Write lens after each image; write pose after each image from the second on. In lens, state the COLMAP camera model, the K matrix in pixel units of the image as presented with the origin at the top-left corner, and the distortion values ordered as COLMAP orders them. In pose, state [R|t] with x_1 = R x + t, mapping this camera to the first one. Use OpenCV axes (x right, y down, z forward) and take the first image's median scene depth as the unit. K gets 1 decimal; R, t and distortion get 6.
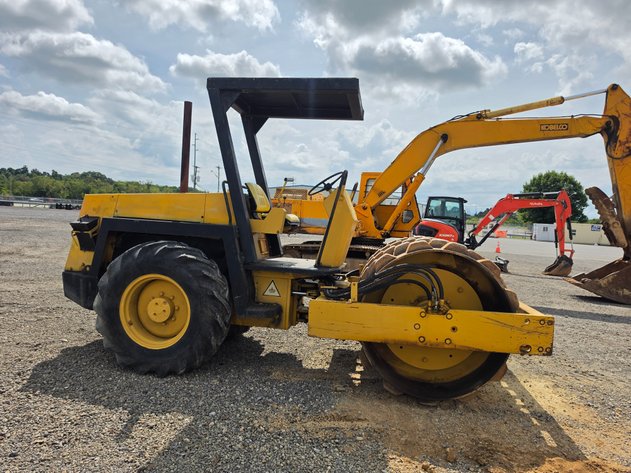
lens RADIAL K [[445.3, 0, 315.5], [0, 445.3, 236.5], [0, 0, 1]] dist [0.006818, -0.005392]
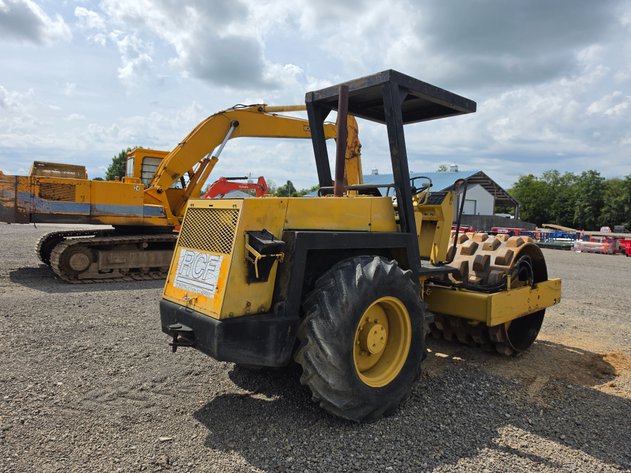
lens RADIAL K [[437.0, 0, 310.8], [0, 437.0, 231.0], [0, 0, 1]] dist [0.097042, -0.148580]
pose [[0.622615, -0.060331, 0.780199, -0.280316], [0.019937, 0.997923, 0.061257, -0.024222], [-0.782274, -0.022585, 0.622525, 0.153655]]
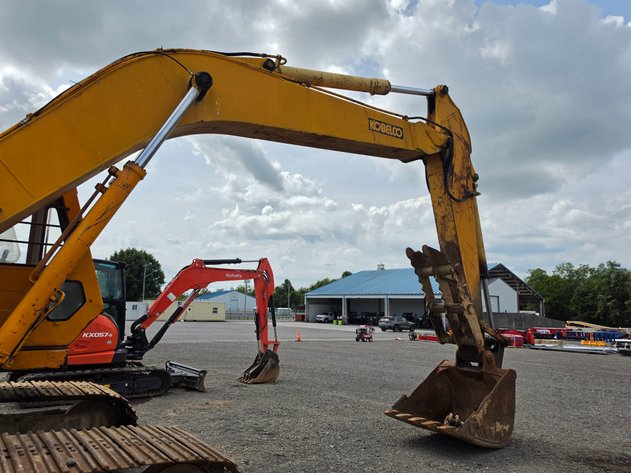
lens RADIAL K [[430.2, 0, 303.3], [0, 430.2, 237.1], [0, 0, 1]] dist [0.059201, -0.114715]
pose [[0.627996, 0.093957, 0.772524, 0.051726], [0.040757, 0.987352, -0.153218, -0.025715], [-0.777148, 0.127706, 0.616224, 0.497946]]
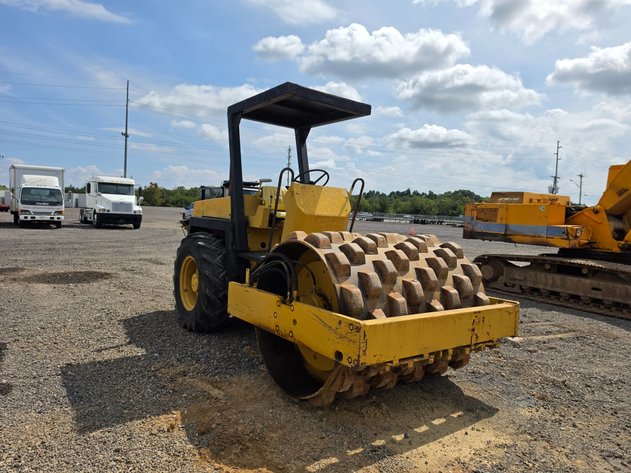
lens RADIAL K [[440.9, 0, 315.1], [0, 440.9, 235.5], [0, 0, 1]] dist [-0.000730, -0.005253]
pose [[0.705433, 0.013864, -0.708641, 0.223279], [-0.039979, 0.998995, -0.020253, 0.009300], [0.707648, 0.042618, 0.705279, 0.081364]]
